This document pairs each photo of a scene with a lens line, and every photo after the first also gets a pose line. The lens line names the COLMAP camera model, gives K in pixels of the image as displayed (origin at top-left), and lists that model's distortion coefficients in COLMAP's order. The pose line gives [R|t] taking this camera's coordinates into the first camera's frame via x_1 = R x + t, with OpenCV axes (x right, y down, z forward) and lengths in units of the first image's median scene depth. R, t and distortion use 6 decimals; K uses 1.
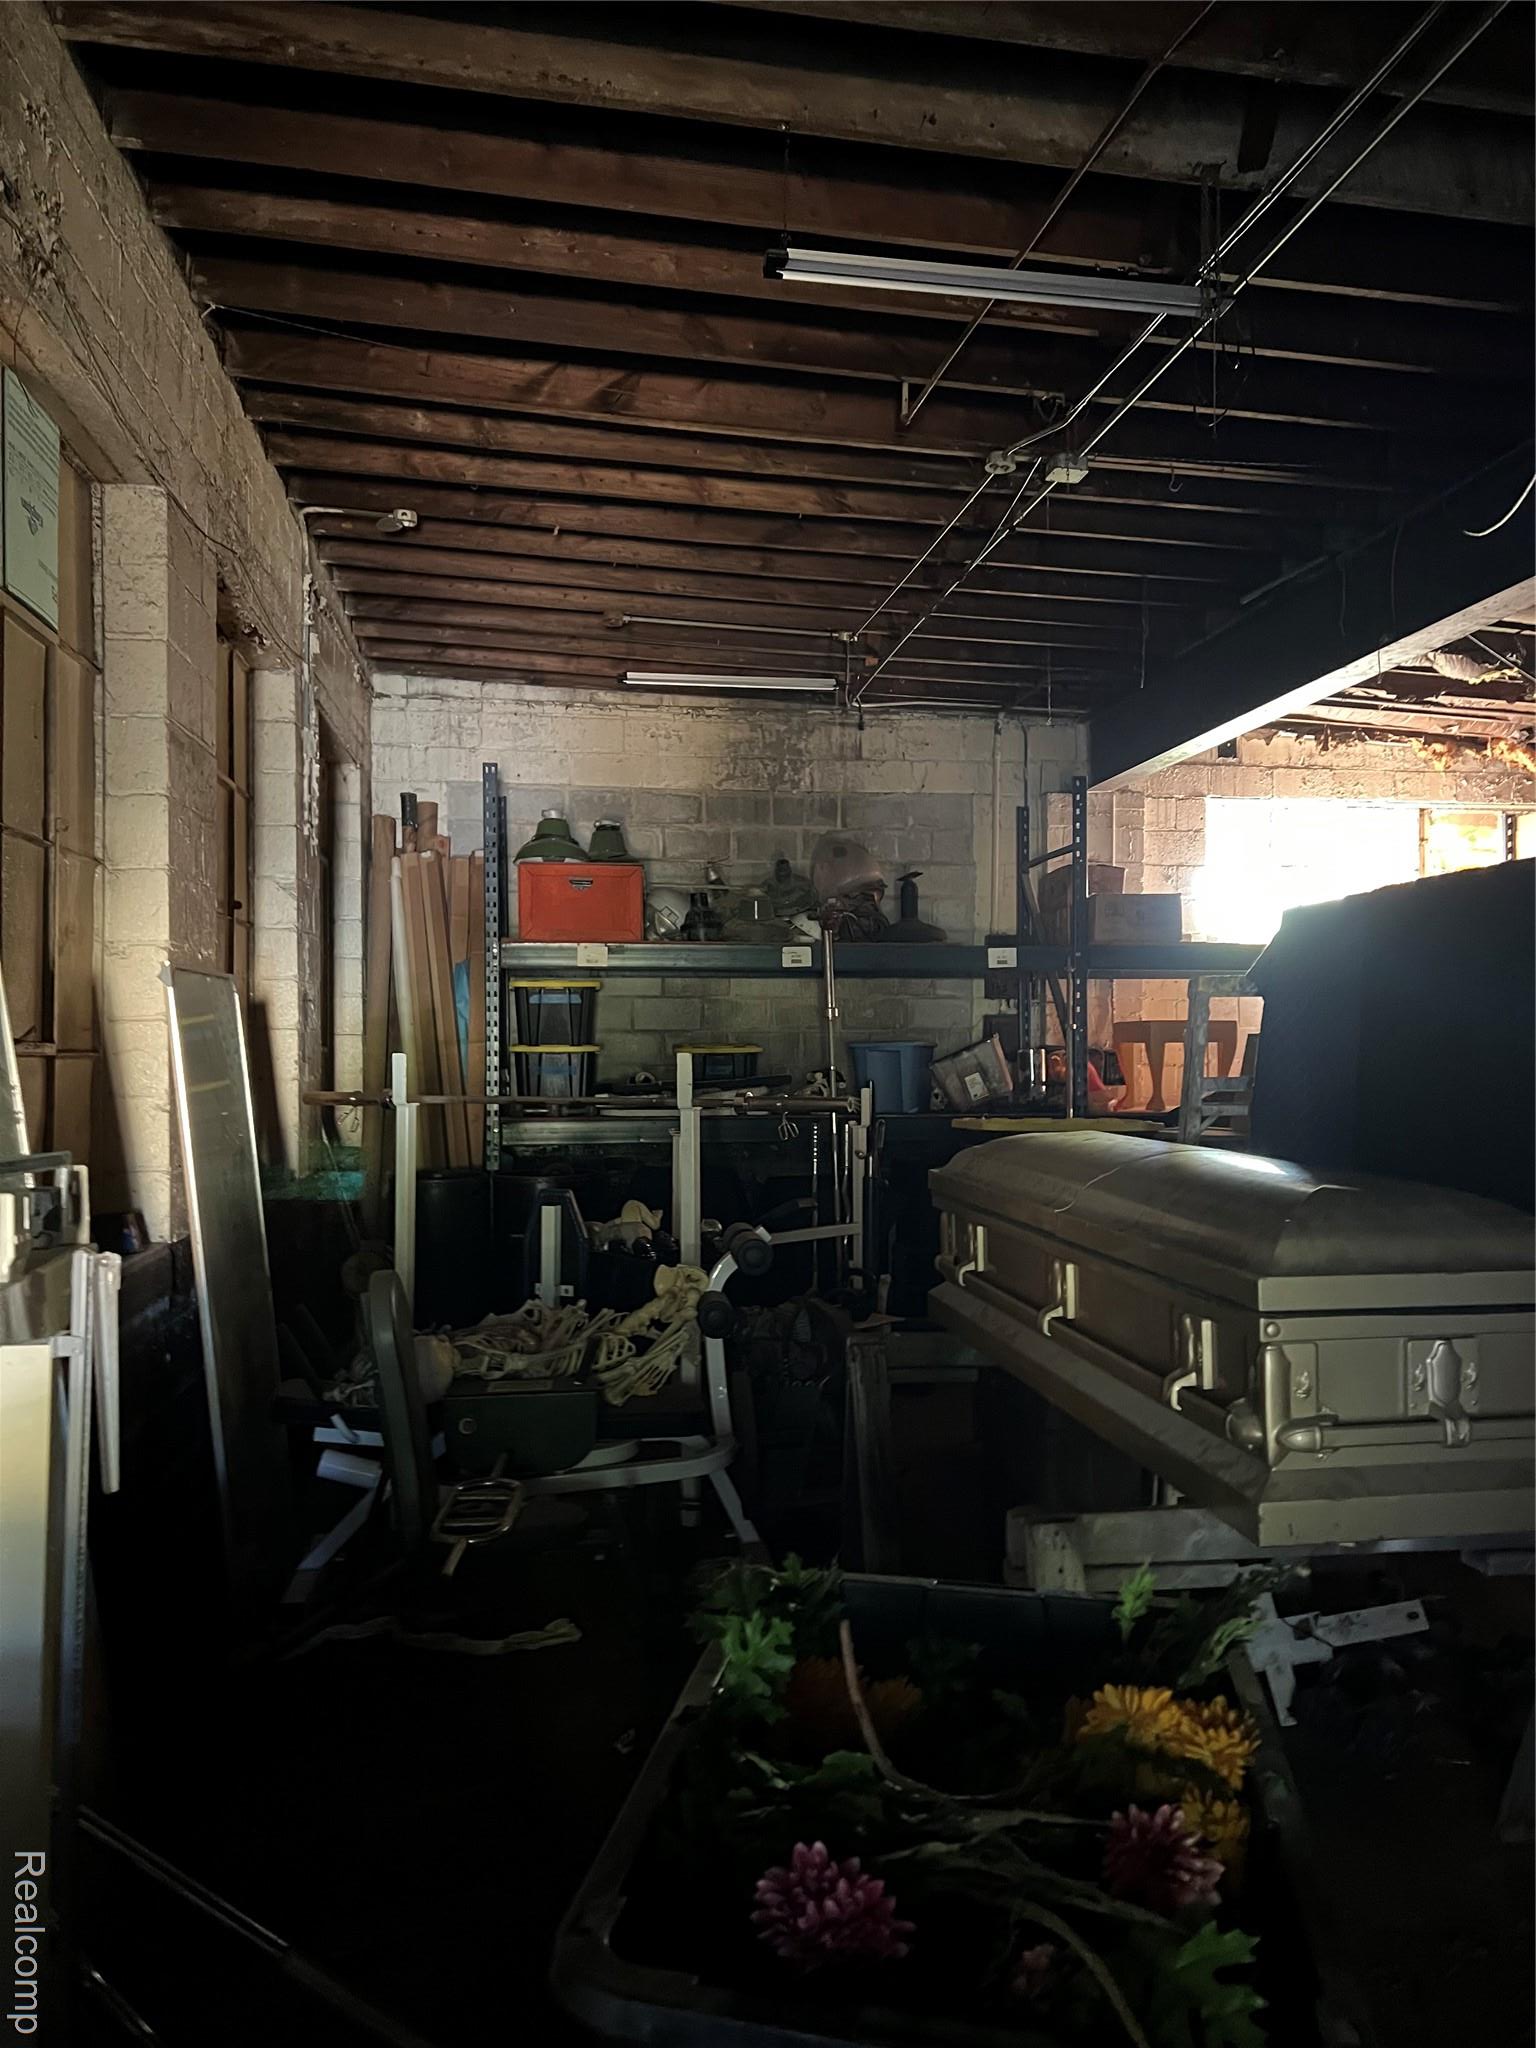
lens RADIAL K [[1539.1, 0, 766.9], [0, 1539.1, 1030.3], [0, 0, 1]] dist [0.066374, -0.084576]
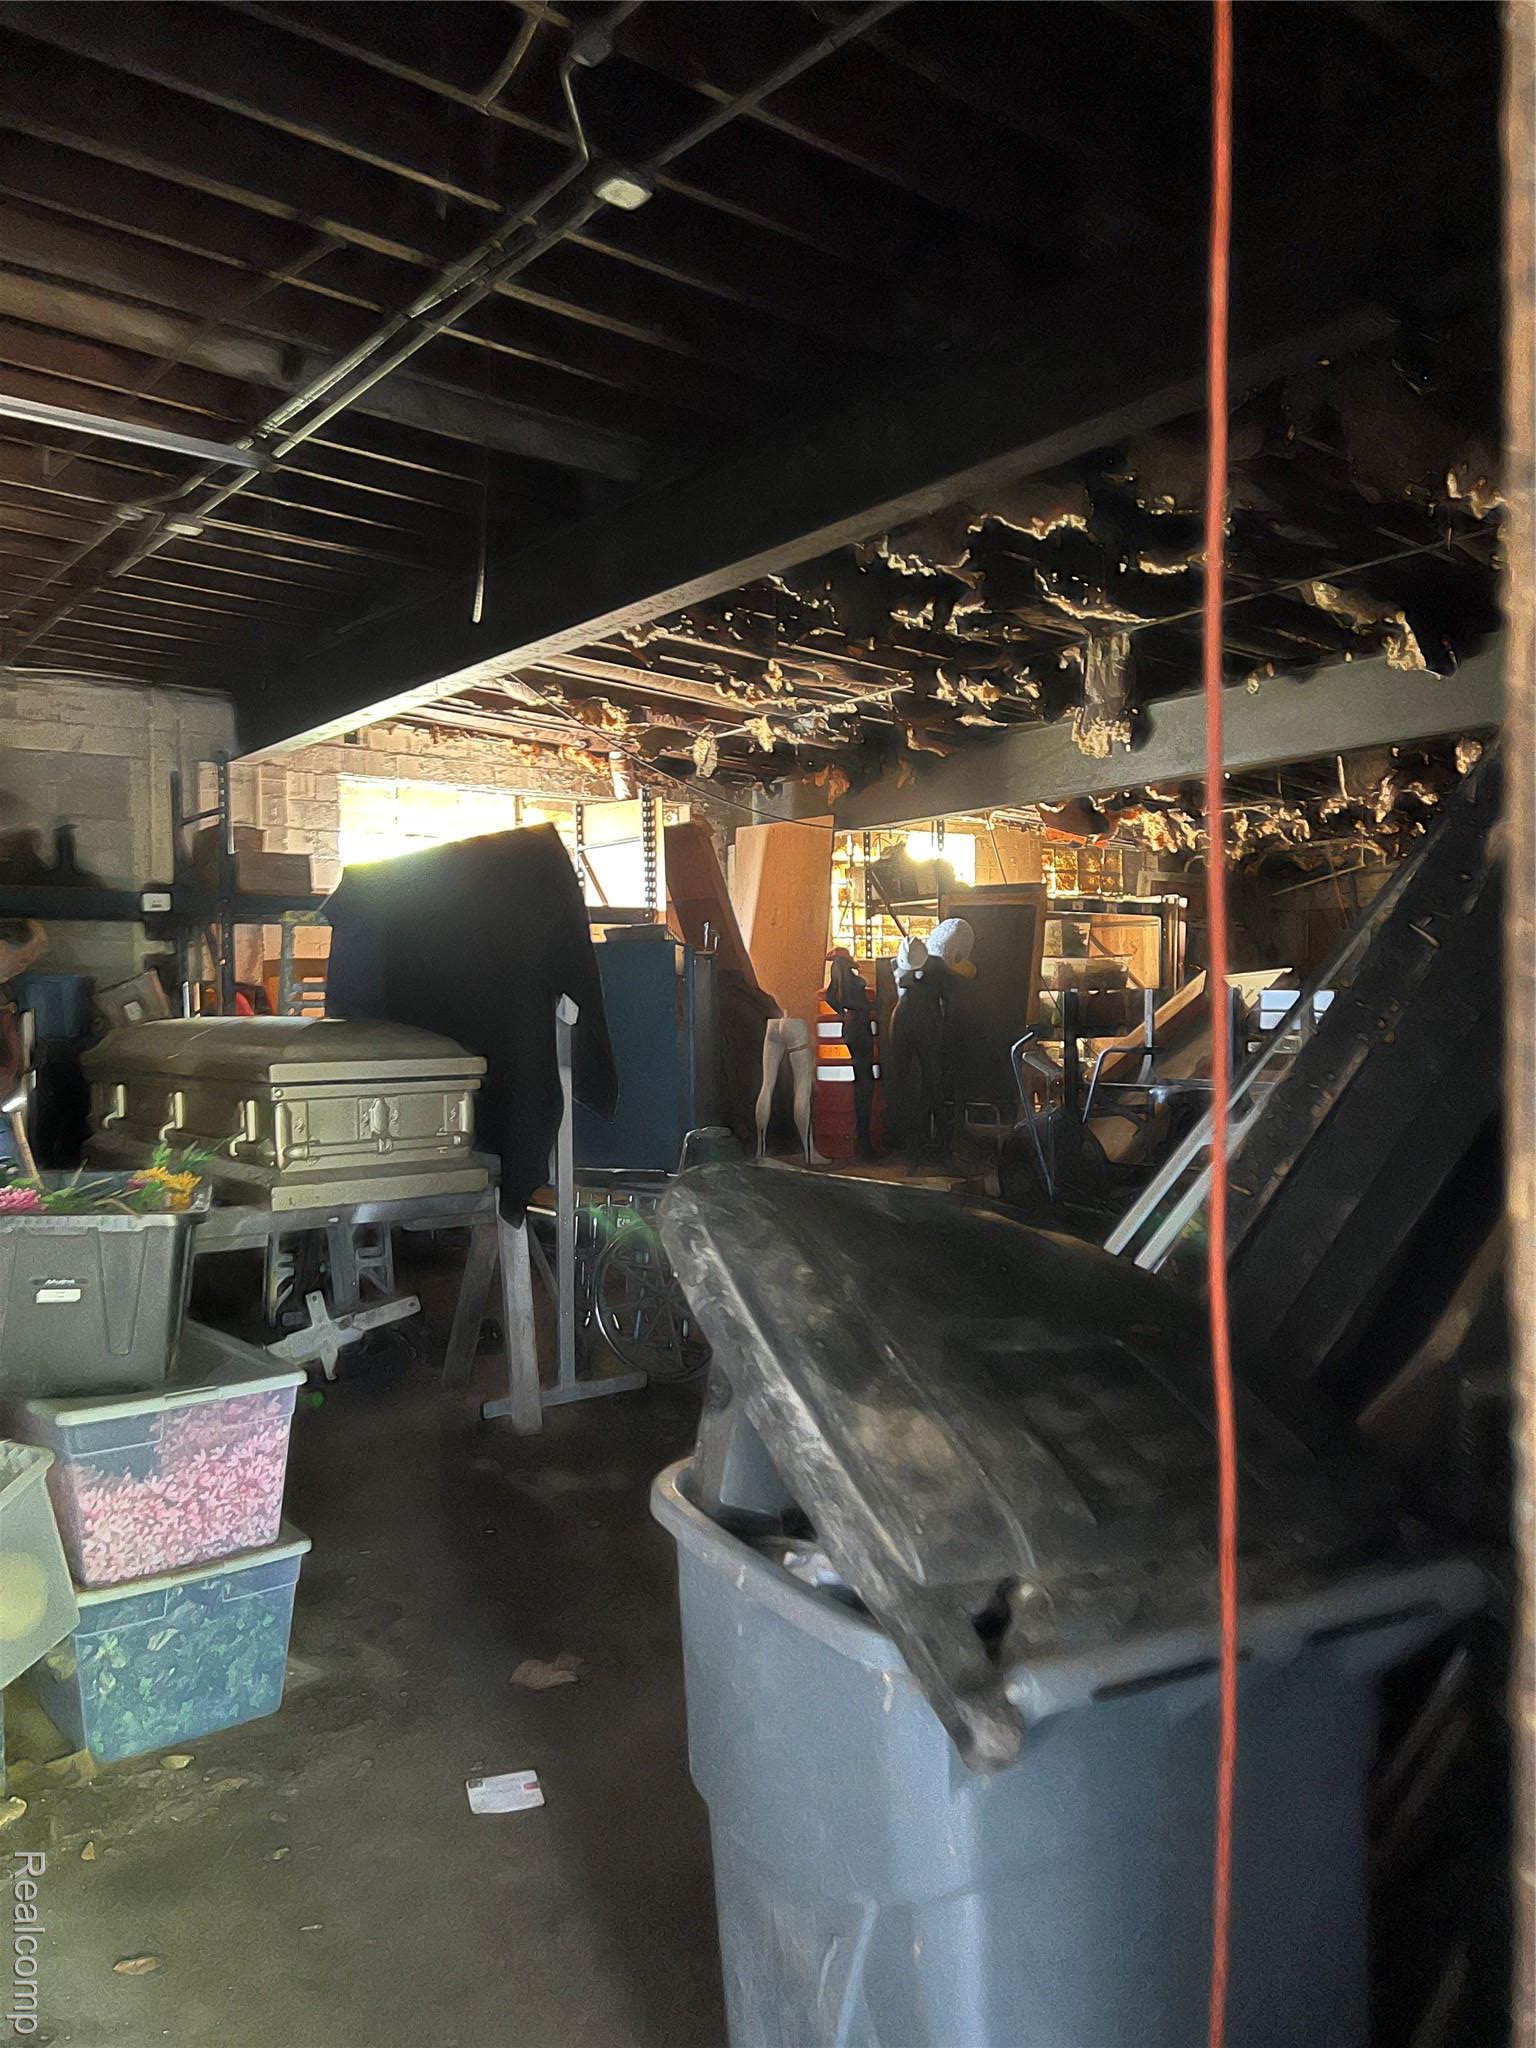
lens RADIAL K [[1539.1, 0, 786.8], [0, 1539.1, 1045.7], [0, 0, 1]] dist [0.066374, -0.084576]
pose [[0.869005, -0.022311, 0.494300, -0.014562], [0.005794, 0.999373, 0.034922, 0.021424], [-0.494769, -0.027484, 0.868590, -0.238716]]
